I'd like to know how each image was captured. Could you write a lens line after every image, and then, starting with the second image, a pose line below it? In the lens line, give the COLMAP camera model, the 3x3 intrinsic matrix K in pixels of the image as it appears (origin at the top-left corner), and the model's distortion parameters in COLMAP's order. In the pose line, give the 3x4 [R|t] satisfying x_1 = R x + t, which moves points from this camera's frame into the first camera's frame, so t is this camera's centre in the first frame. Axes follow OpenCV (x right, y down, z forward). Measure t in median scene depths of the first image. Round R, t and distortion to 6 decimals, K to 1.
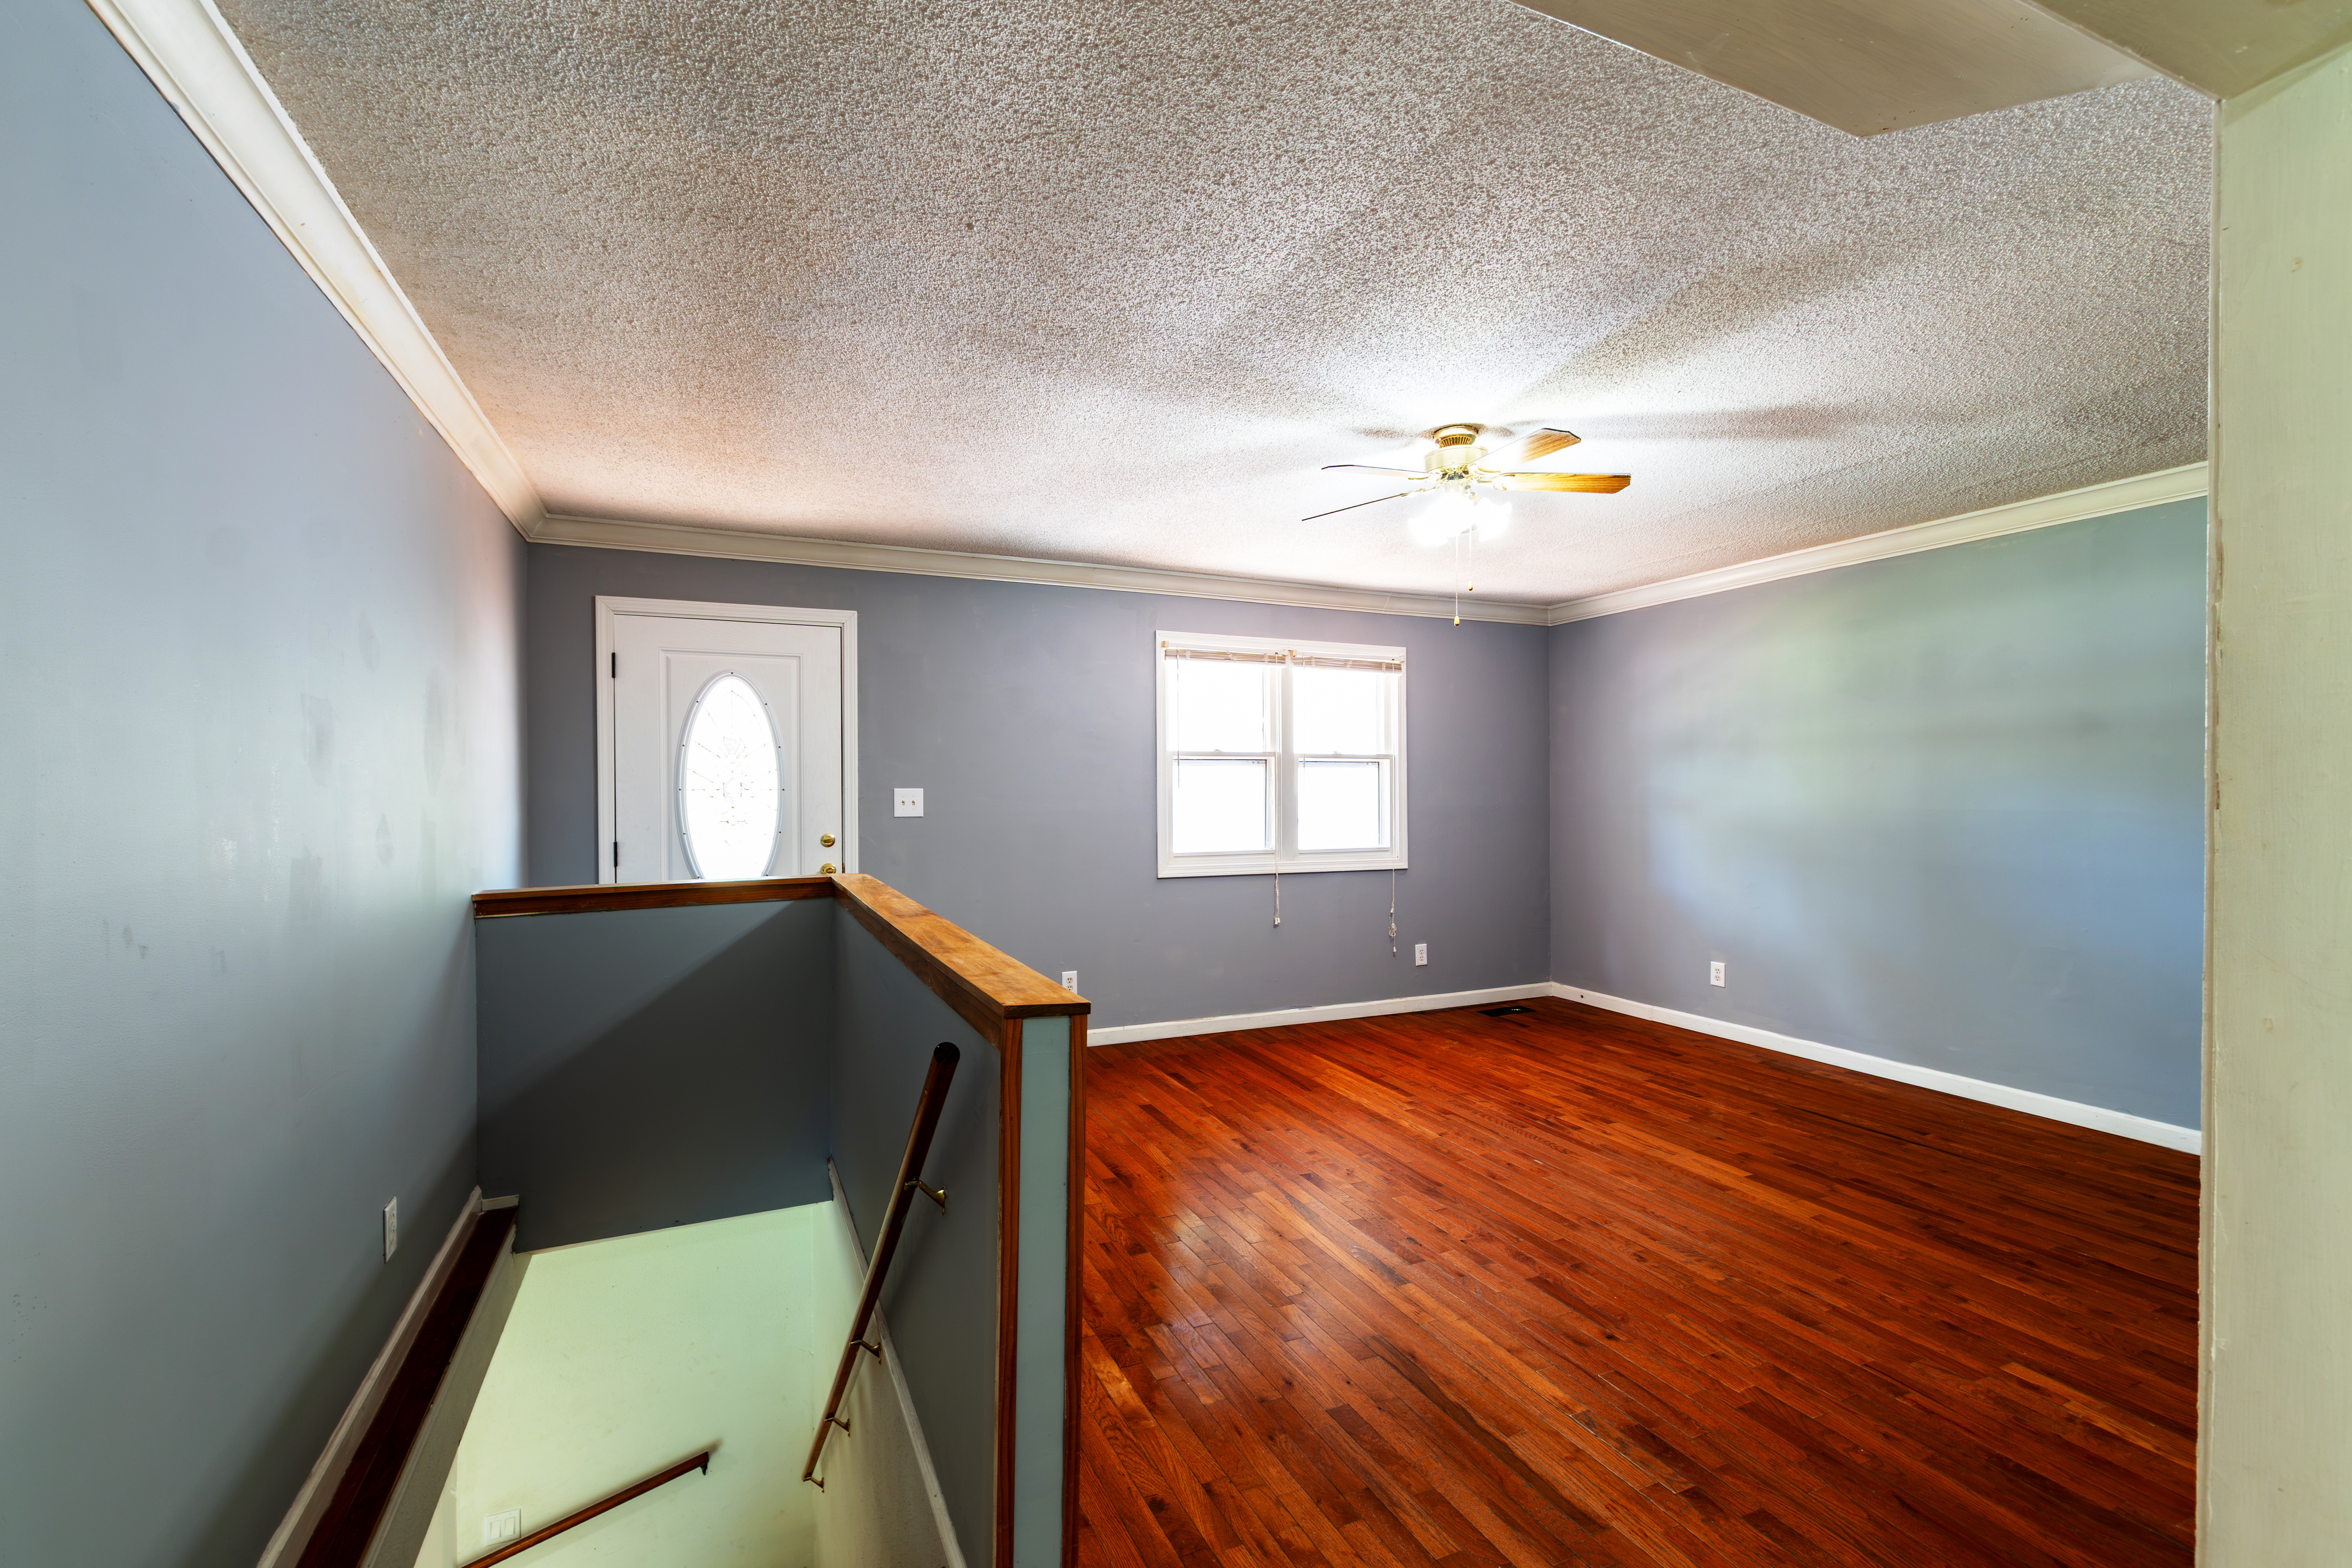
lens RADIAL K [[1020.7, 0, 1165.2], [0, 1020.7, 796.8], [0, 0, 1]] dist [0.010311, -0.003782]
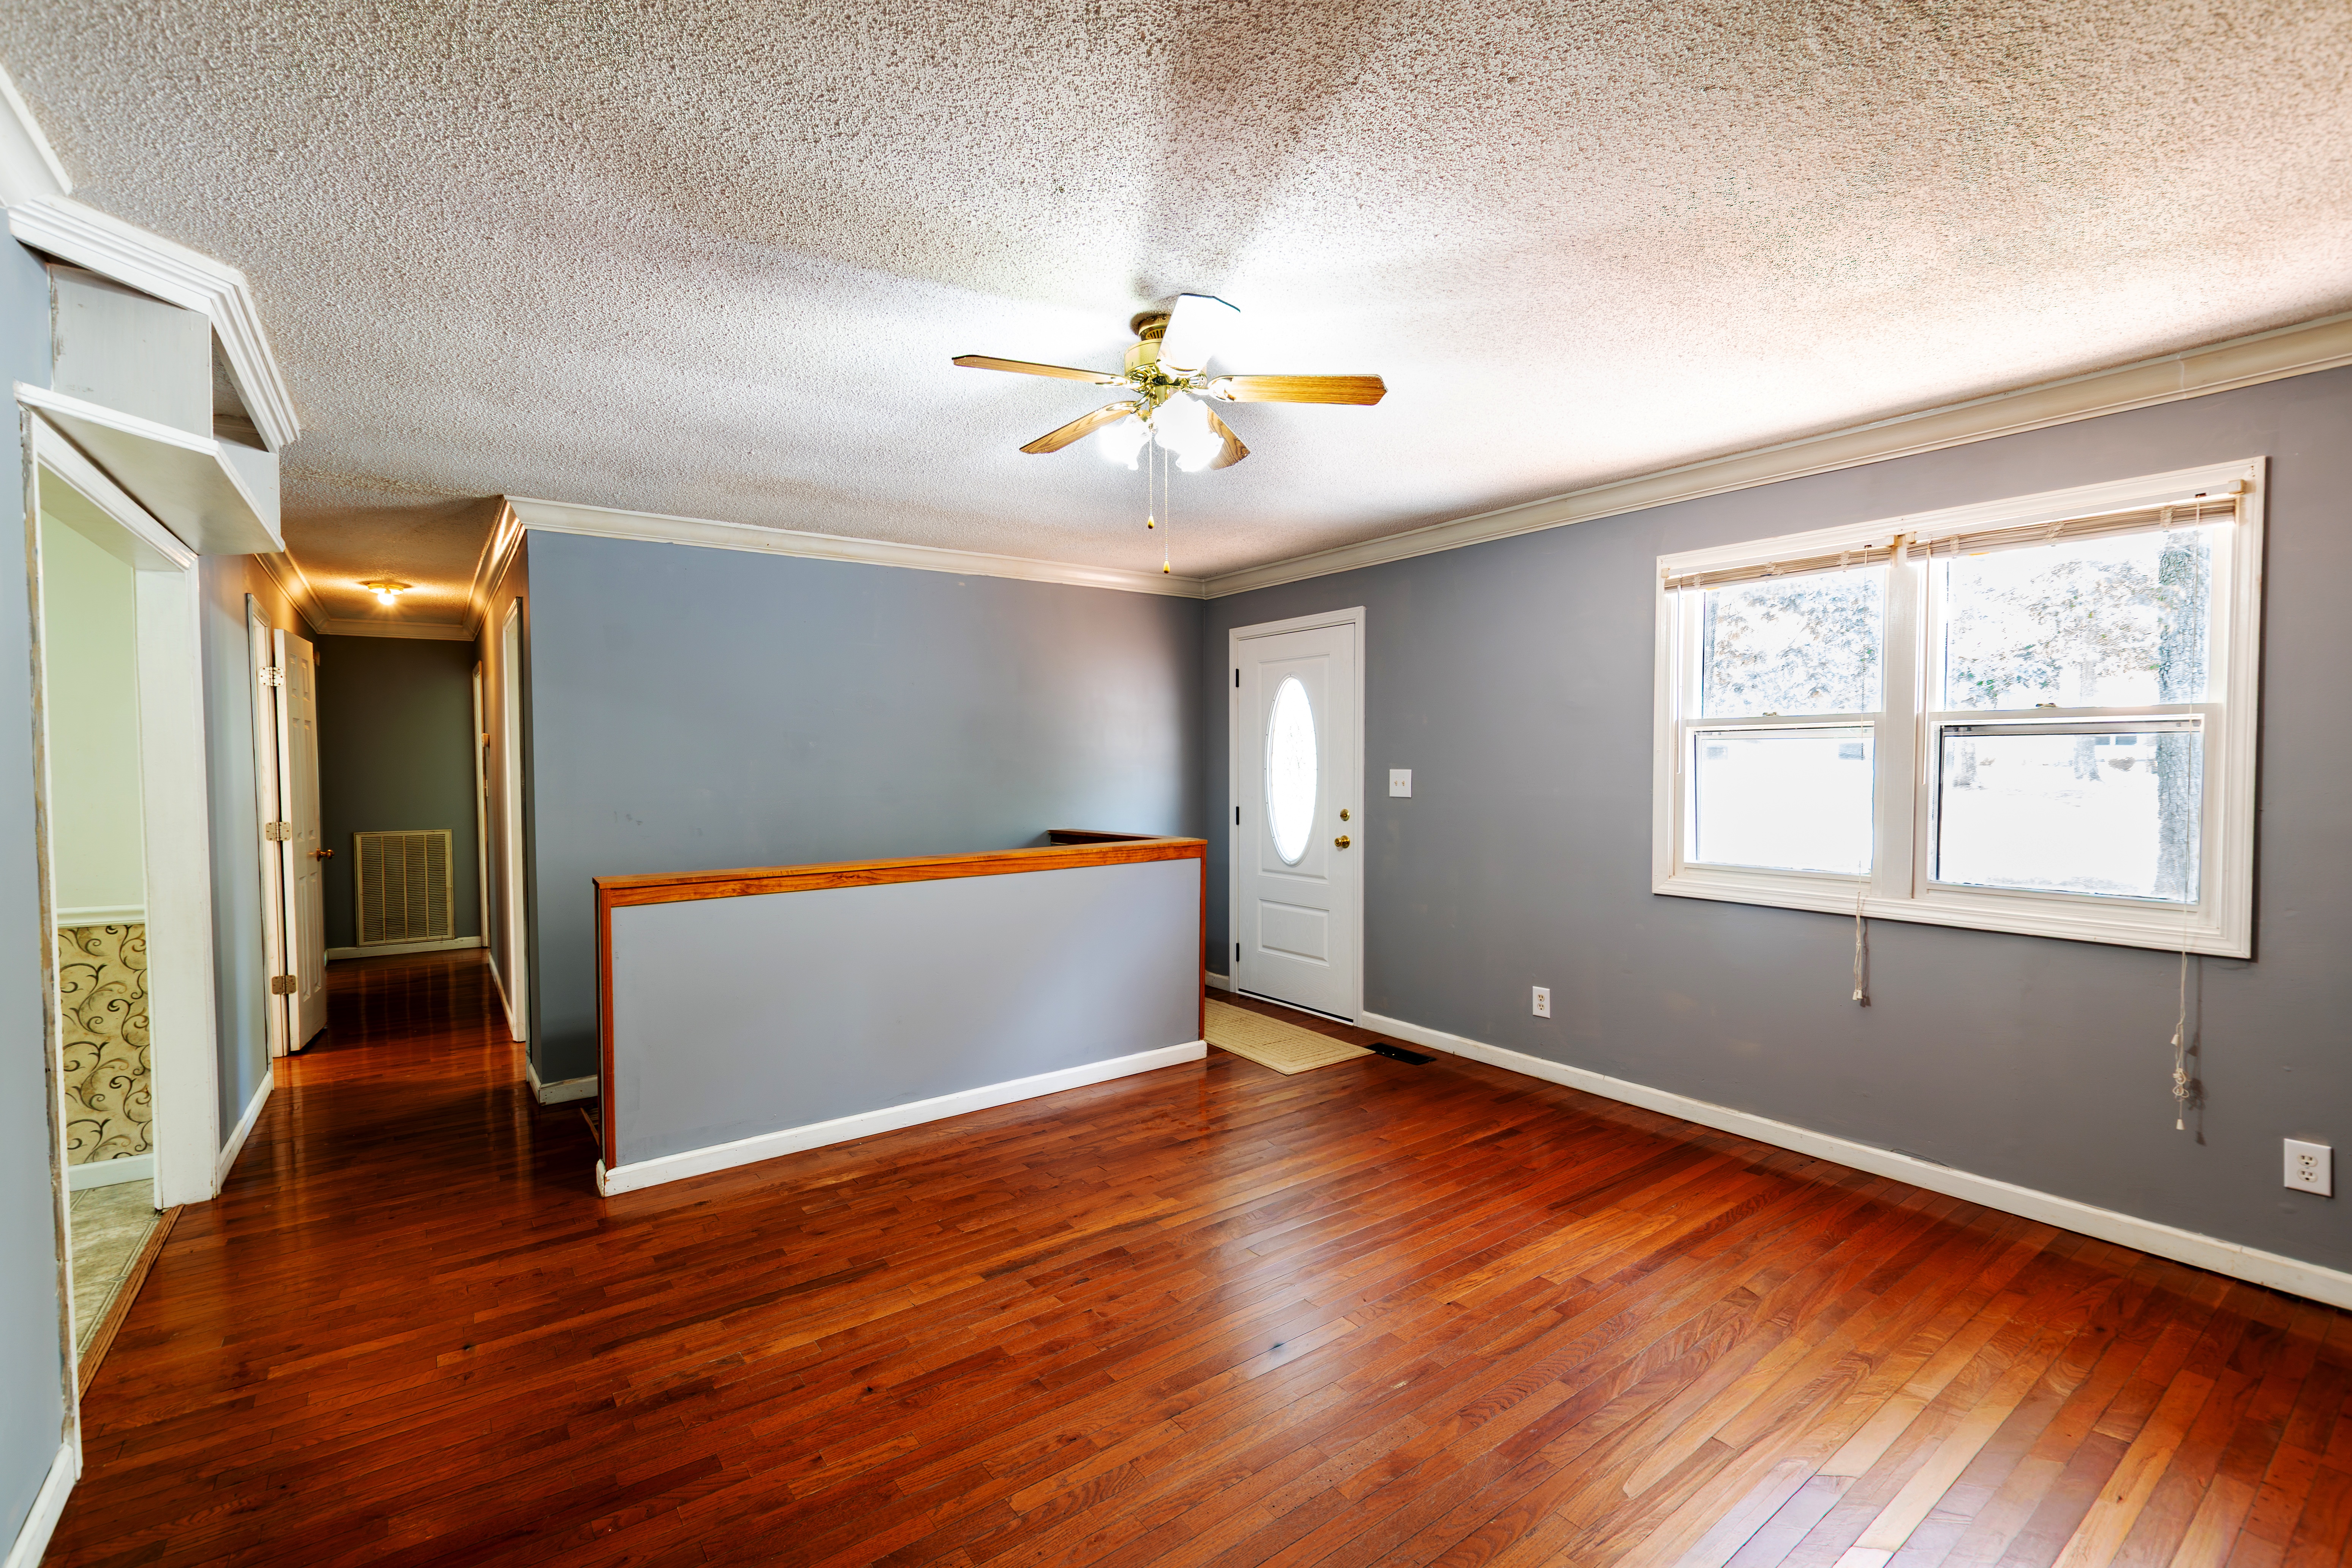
lens RADIAL K [[1015.3, 0, 1167.7], [0, 1015.3, 797.4], [0, 0, 1]] dist [0.007477, -0.004202]
pose [[0.215150, 0.037642, -0.975855, 0.864294], [-0.006836, 0.999290, 0.037039, -0.020114], [0.976557, -0.001298, 0.215255, 0.682423]]
